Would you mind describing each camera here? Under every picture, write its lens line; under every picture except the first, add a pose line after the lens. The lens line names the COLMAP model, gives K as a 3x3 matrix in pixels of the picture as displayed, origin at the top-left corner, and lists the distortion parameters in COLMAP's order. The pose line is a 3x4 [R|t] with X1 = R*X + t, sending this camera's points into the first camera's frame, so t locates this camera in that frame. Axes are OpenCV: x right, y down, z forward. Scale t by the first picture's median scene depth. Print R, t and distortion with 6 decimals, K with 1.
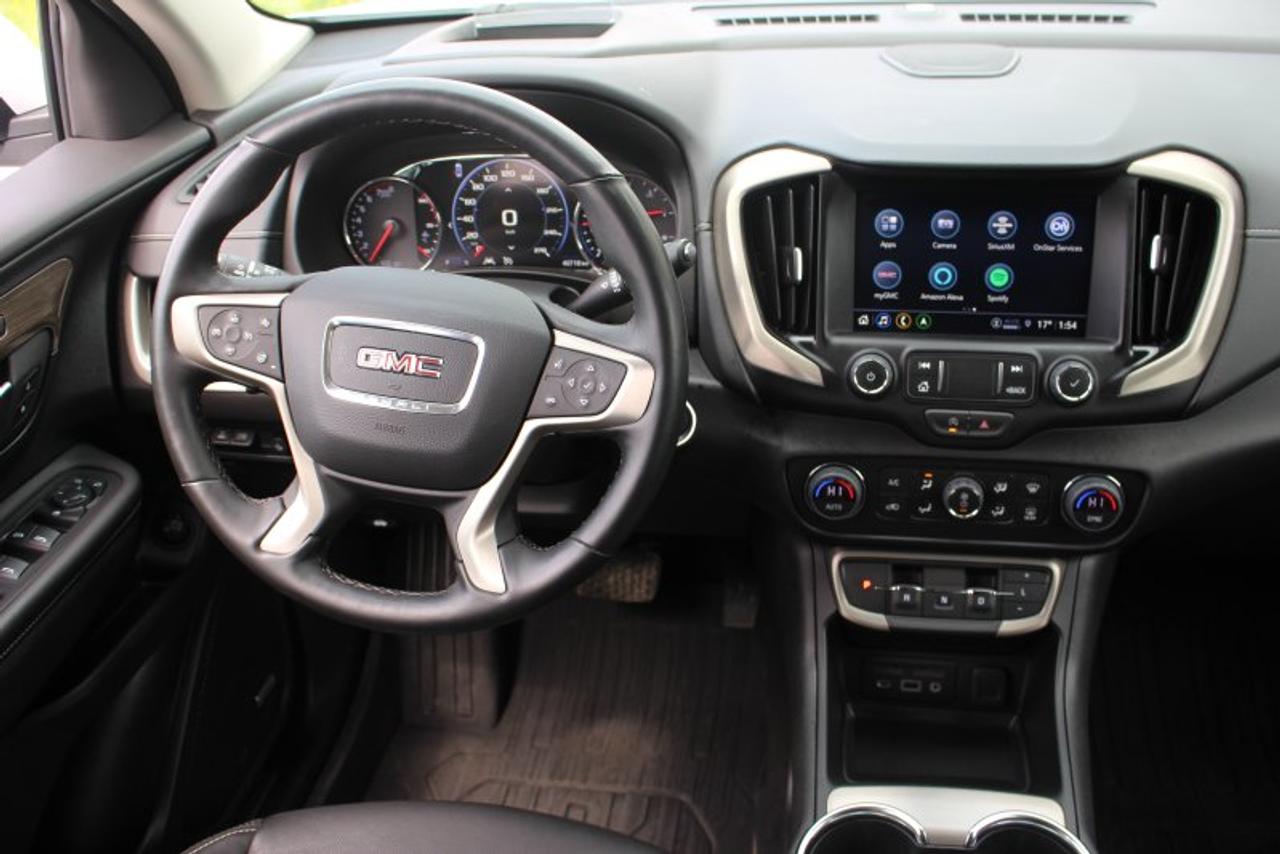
lens RADIAL K [[1265.5, 0, 640.0], [0, 1265.5, 427.0], [0, 0, 1]] dist [-0.138880, 0.156018]
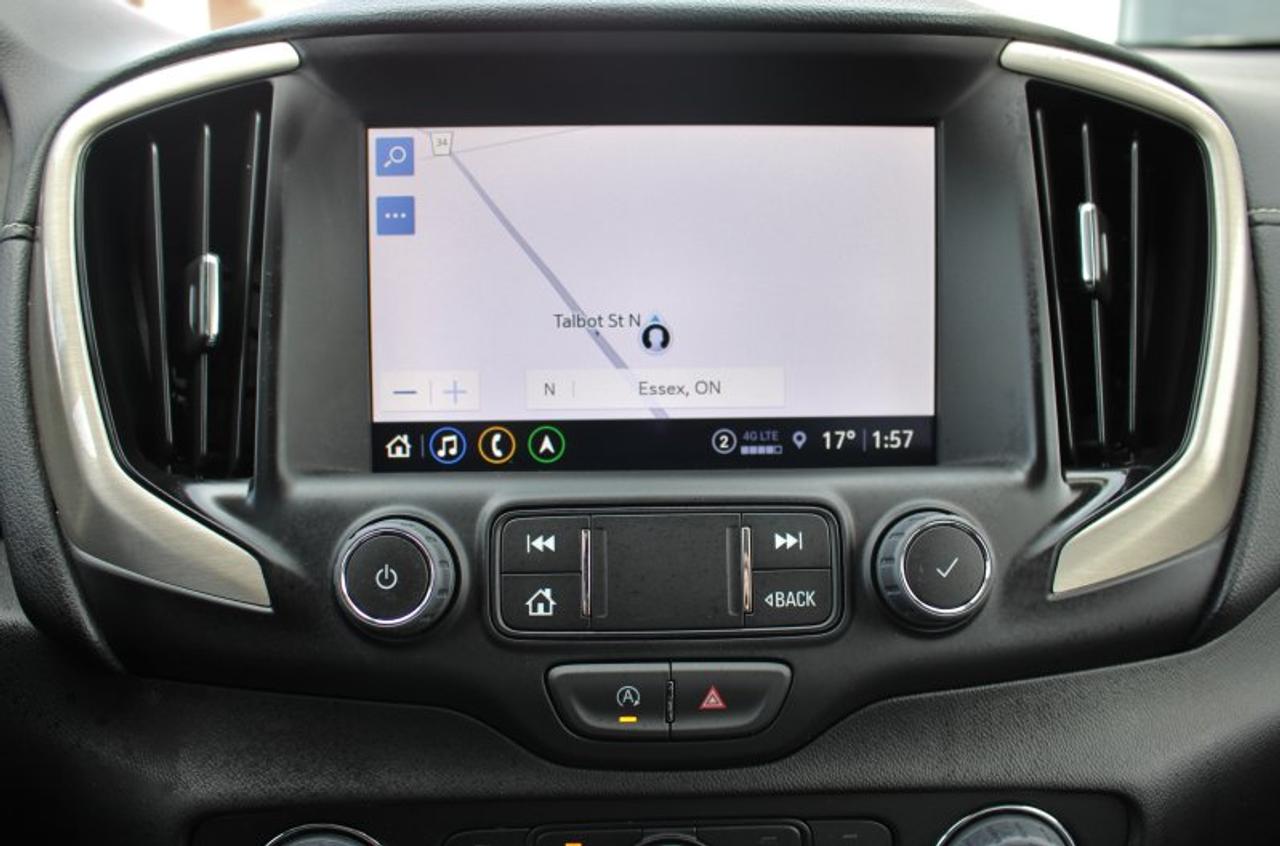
lens RADIAL K [[1145.2, 0, 638.3], [0, 1145.2, 411.2], [0, 0, 1]] dist [-0.115994, 0.008057]
pose [[0.976538, -0.005305, 0.215281, 0.183244], [0.057777, 0.969498, -0.238194, -0.005637], [-0.207451, 0.245043, 0.947057, 0.672263]]
